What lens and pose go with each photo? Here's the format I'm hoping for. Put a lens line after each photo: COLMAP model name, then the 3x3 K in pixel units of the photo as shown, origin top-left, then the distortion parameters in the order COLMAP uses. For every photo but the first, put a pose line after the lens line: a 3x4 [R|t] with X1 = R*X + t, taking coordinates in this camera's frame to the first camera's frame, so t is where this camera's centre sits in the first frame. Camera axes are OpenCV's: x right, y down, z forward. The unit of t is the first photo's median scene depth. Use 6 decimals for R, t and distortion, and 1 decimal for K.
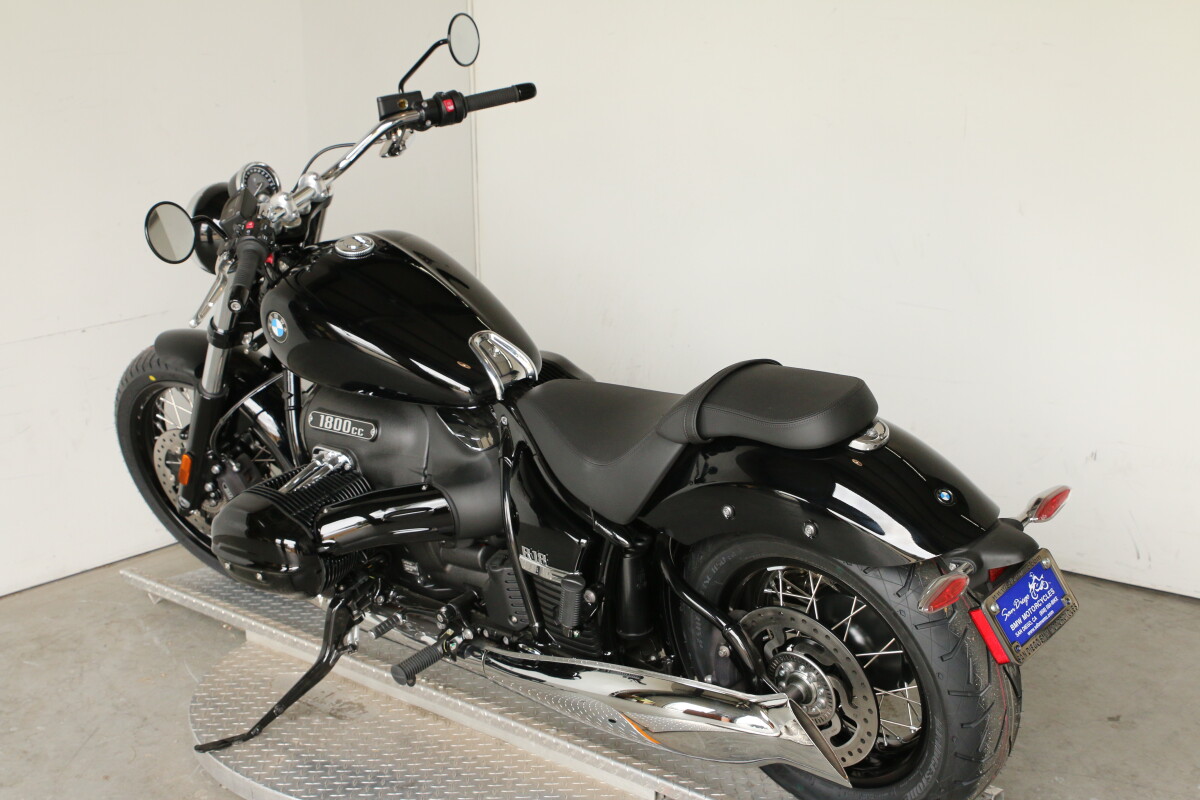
lens RADIAL K [[1966.9, 0, 600.0], [0, 1966.9, 400.0], [0, 0, 1]] dist [0.003251, 0.002404]
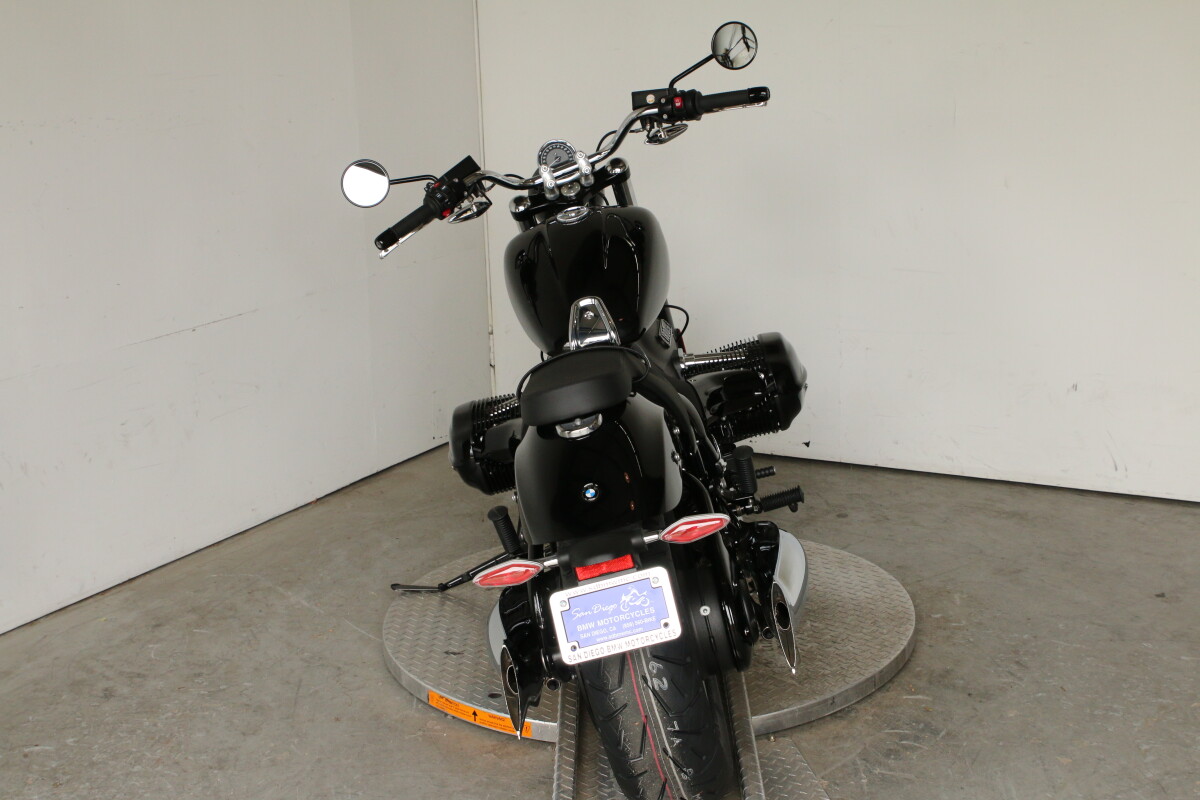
lens RADIAL K [[1761.7, 0, 600.0], [0, 1761.7, 400.0], [0, 0, 1]] dist [-0.014124, 0.000368]
pose [[0.983124, -0.061268, 0.172377, -0.241840], [0.061792, 0.998086, 0.002329, 0.017755], [-0.172190, 0.008361, 0.985028, -0.002863]]
